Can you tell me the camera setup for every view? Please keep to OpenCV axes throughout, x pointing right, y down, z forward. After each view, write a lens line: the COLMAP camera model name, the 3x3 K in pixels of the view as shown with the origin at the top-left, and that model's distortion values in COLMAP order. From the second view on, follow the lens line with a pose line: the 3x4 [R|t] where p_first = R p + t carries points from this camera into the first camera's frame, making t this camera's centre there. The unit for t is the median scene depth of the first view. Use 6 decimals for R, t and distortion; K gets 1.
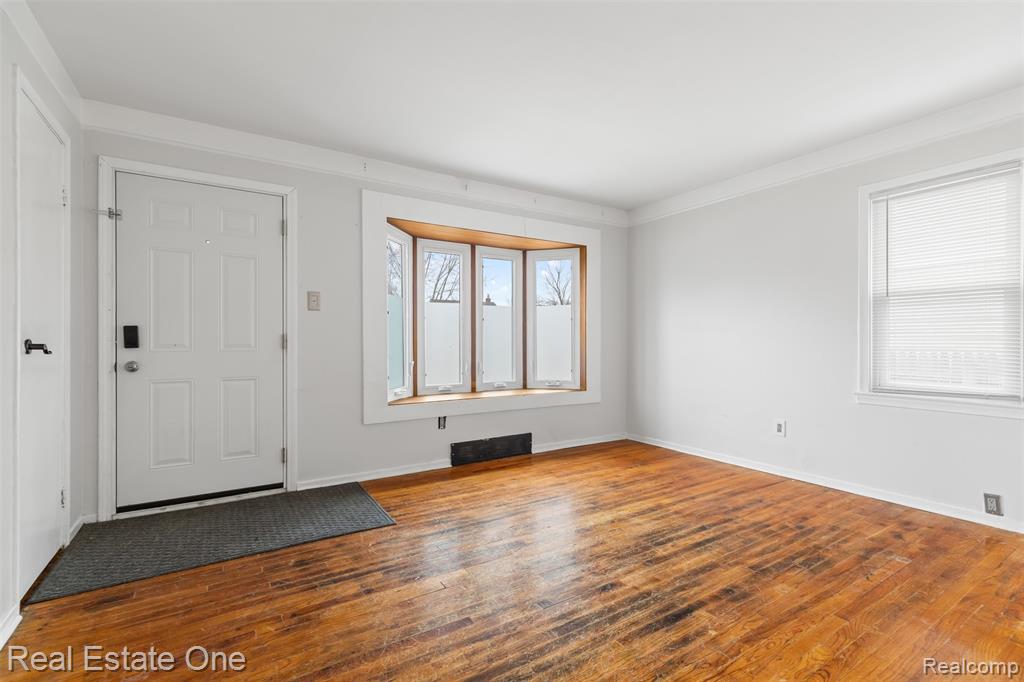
lens RADIAL K [[460.8, 0, 513.4], [0, 460.8, 342.5], [0, 0, 1]] dist [0.017897, -0.000082]
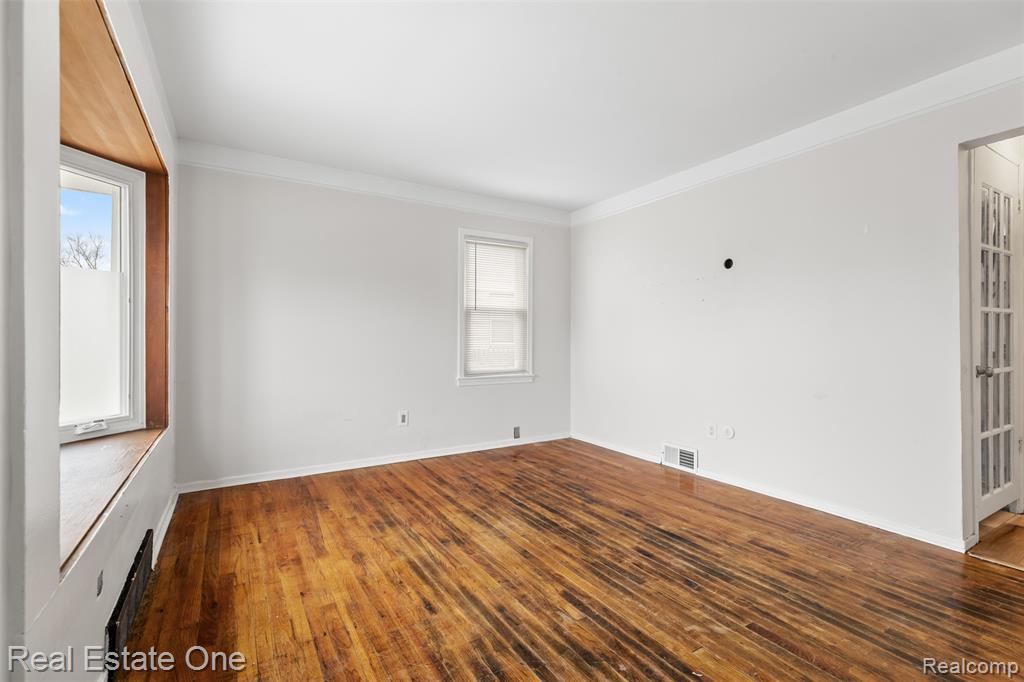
lens RADIAL K [[460.8, 0, 513.3], [0, 460.8, 340.6], [0, 0, 1]] dist [0.017897, -0.000082]
pose [[0.009873, 0.000160, 0.999951, -0.717127], [-0.001790, 0.999998, -0.000143, -0.004730], [-0.999950, -0.001788, 0.009873, 0.982921]]
